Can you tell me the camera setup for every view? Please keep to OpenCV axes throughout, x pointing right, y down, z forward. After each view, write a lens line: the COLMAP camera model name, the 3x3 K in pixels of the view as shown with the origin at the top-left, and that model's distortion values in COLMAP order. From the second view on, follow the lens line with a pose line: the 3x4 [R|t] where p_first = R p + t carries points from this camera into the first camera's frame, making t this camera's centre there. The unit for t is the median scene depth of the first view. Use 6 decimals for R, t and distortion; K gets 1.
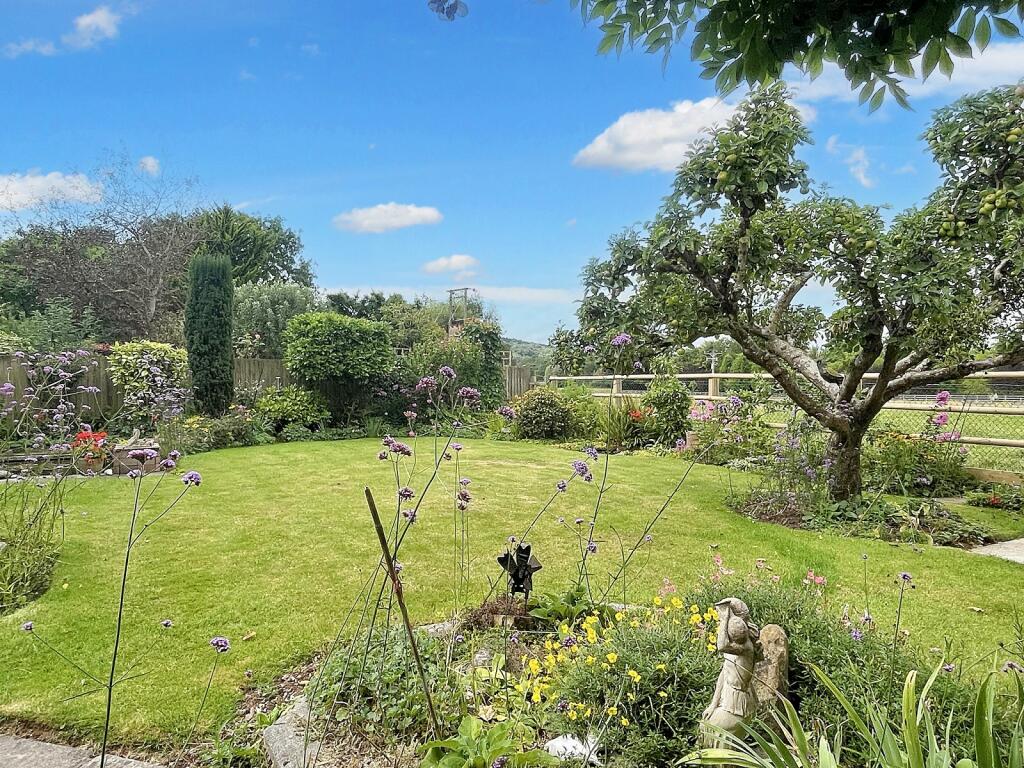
lens RADIAL K [[625.5, 0, 515.8], [0, 625.5, 391.0], [0, 0, 1]] dist [-0.003735, -0.003346]
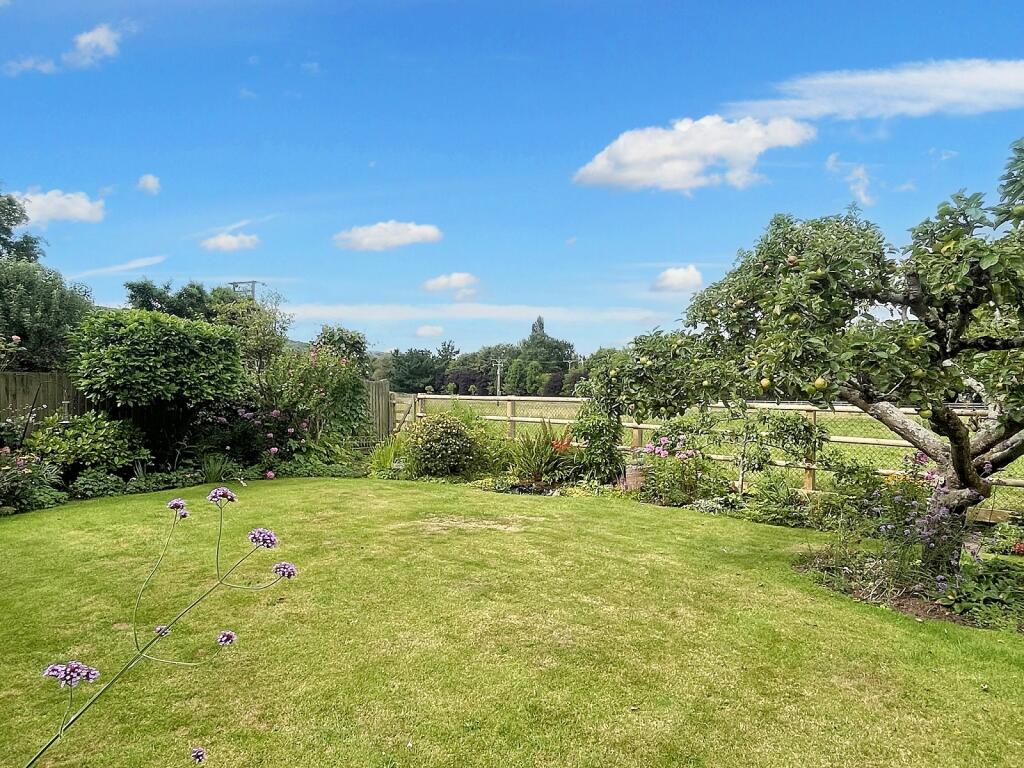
lens RADIAL K [[625.5, 0, 519.1], [0, 625.5, 388.1], [0, 0, 1]] dist [-0.003735, -0.003346]
pose [[0.933446, 0.006670, 0.358655, -0.165437], [-0.003775, 0.999954, -0.008770, -0.032897], [-0.358698, 0.006833, 0.933429, 0.191862]]
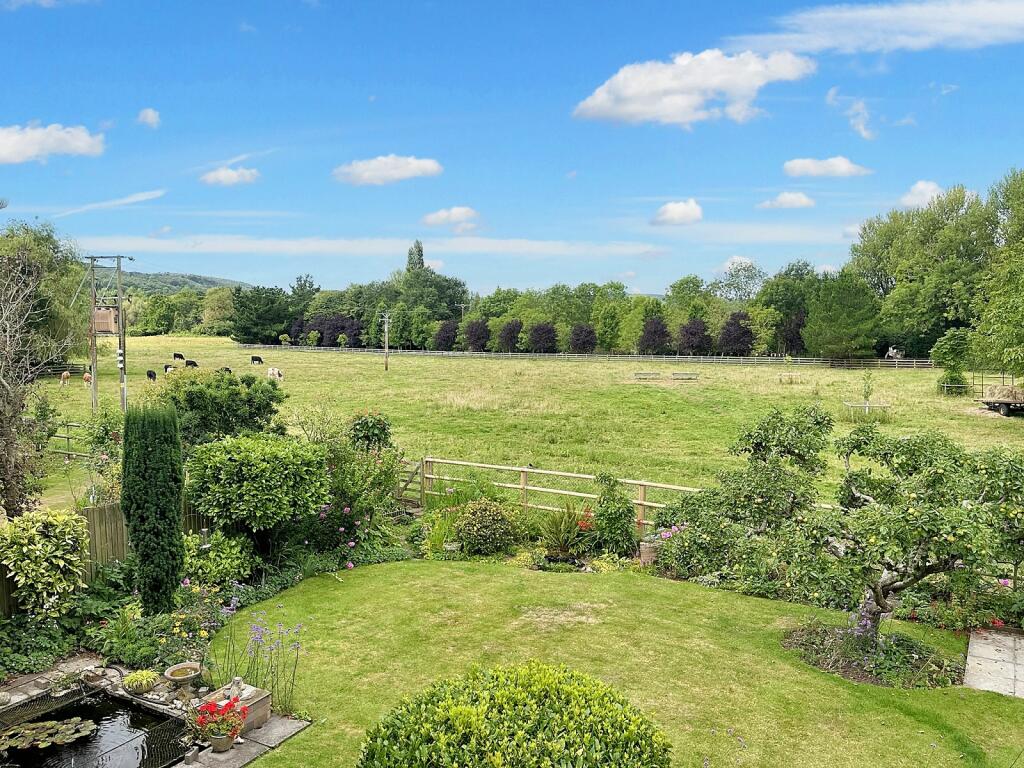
lens RADIAL K [[777.0, 0, 511.6], [0, 777.0, 379.5], [0, 0, 1]] dist [0.054811, -0.079576]
pose [[0.863095, -0.040775, 0.503393, -0.548152], [0.008093, 0.997724, 0.066940, -0.286152], [-0.504976, -0.053702, 0.861461, -0.075193]]
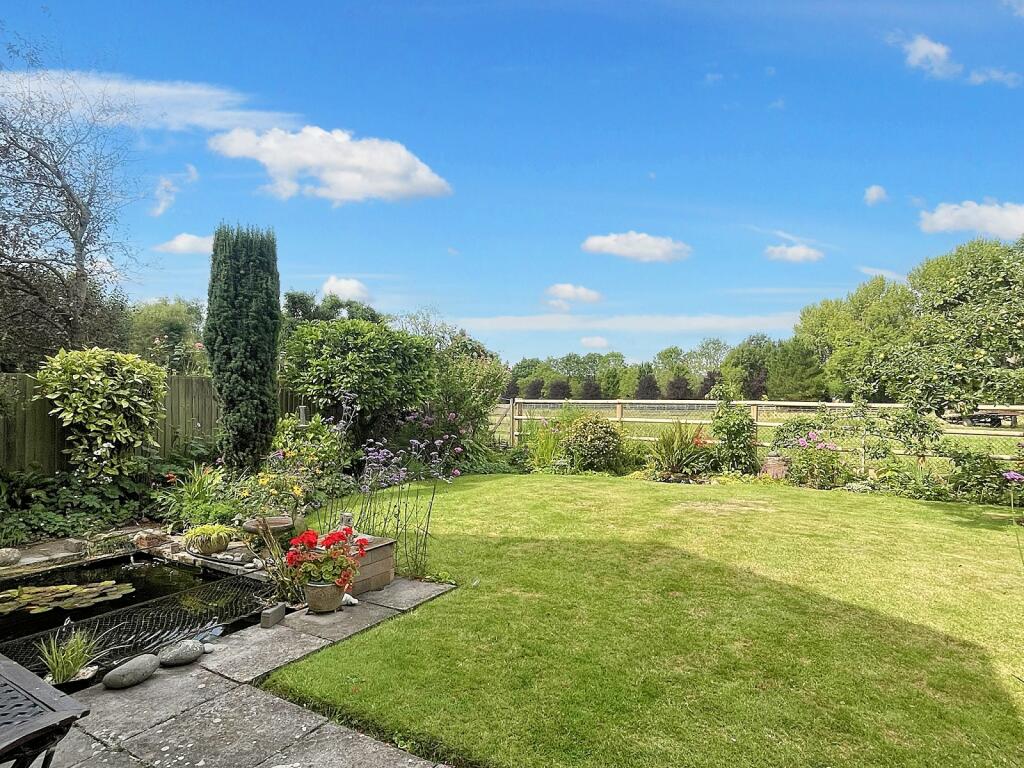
lens RADIAL K [[577.7, 0, 515.0], [0, 577.7, 383.7], [0, 0, 1]] dist [-0.006441, 0.005299]
pose [[0.873333, 0.011537, 0.486987, -0.496237], [0.002760, 0.999586, -0.028631, -0.028427], [-0.487116, 0.026348, 0.872940, 0.308884]]
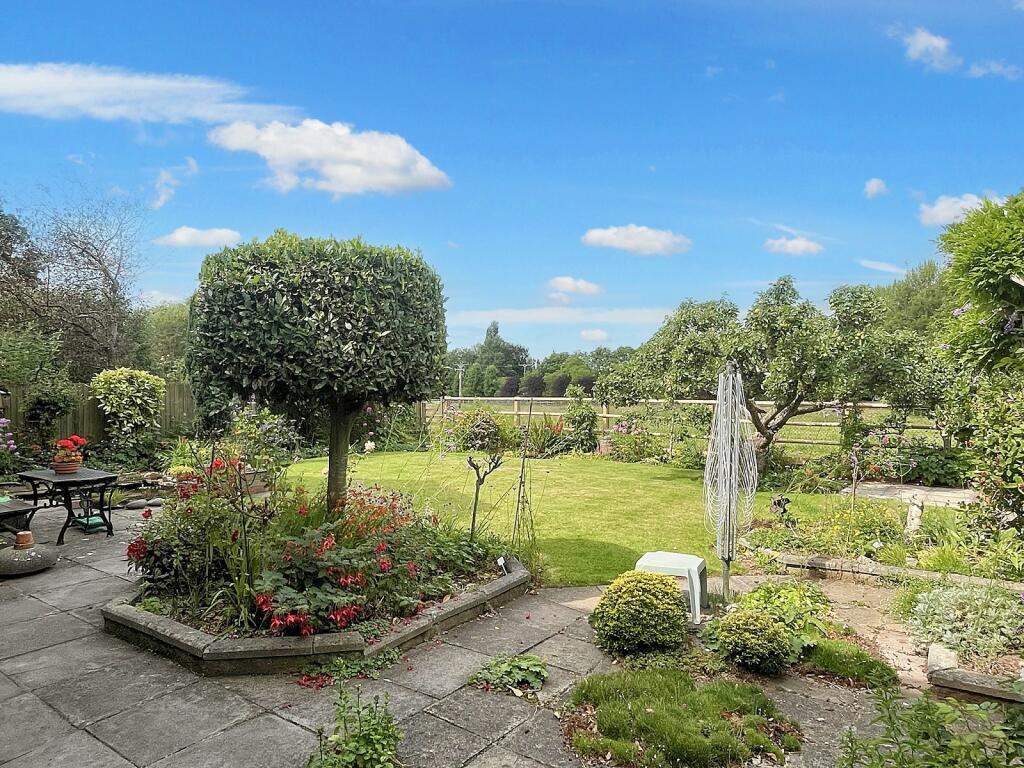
lens RADIAL K [[625.5, 0, 515.8], [0, 625.5, 384.4], [0, 0, 1]] dist [-0.003735, -0.003346]
pose [[0.904600, 0.003971, 0.426243, -0.436683], [0.004705, 0.999803, -0.019299, -0.030668], [-0.426235, 0.019464, 0.904403, -0.173334]]
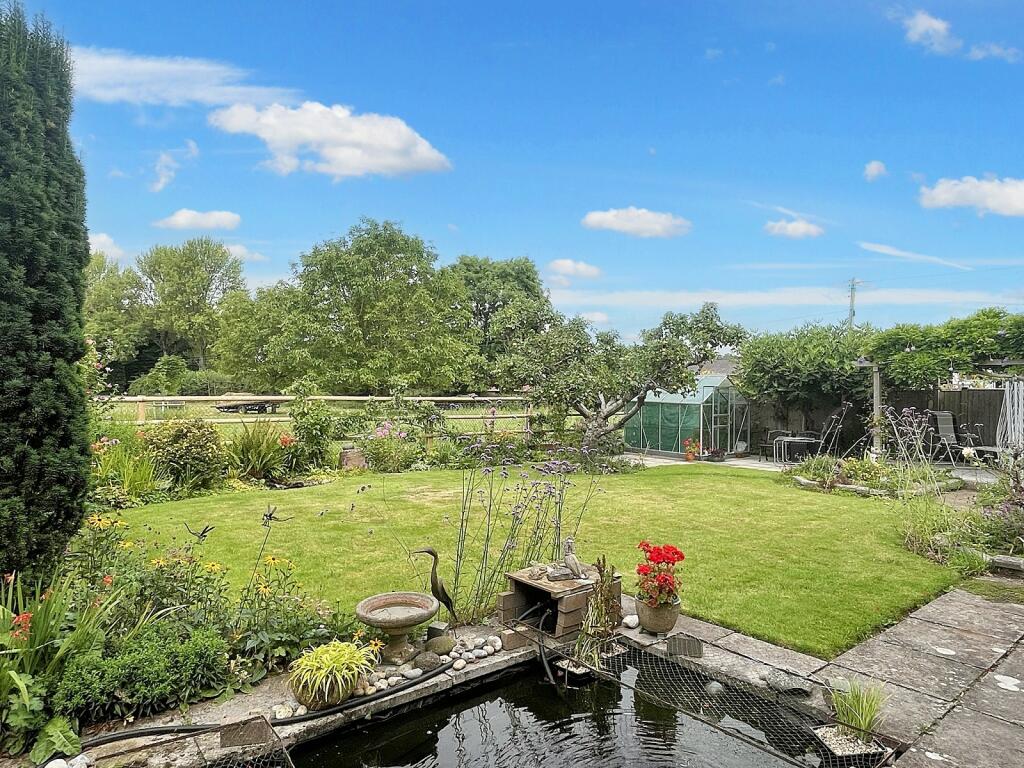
lens RADIAL K [[625.5, 0, 517.0], [0, 625.5, 378.9], [0, 0, 1]] dist [-0.003735, -0.003346]
pose [[-0.145271, 0.010741, 0.989334, -0.732602], [0.004869, 0.999937, -0.010141, -0.041892], [-0.989380, 0.003343, -0.145314, 0.746166]]
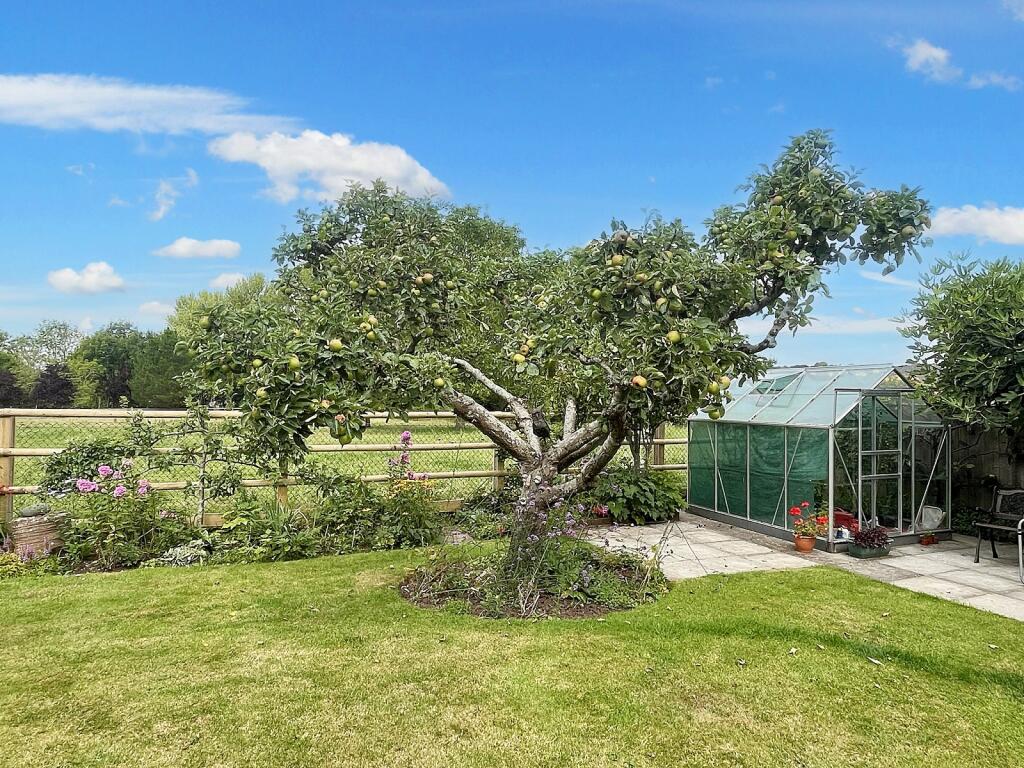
lens RADIAL K [[625.5, 0, 518.8], [0, 625.5, 389.1], [0, 0, 1]] dist [-0.003735, -0.003346]
pose [[0.103866, 0.014963, 0.994479, -0.187380], [0.006182, 0.999858, -0.015690, -0.031871], [-0.994572, 0.007777, 0.103759, 0.446264]]
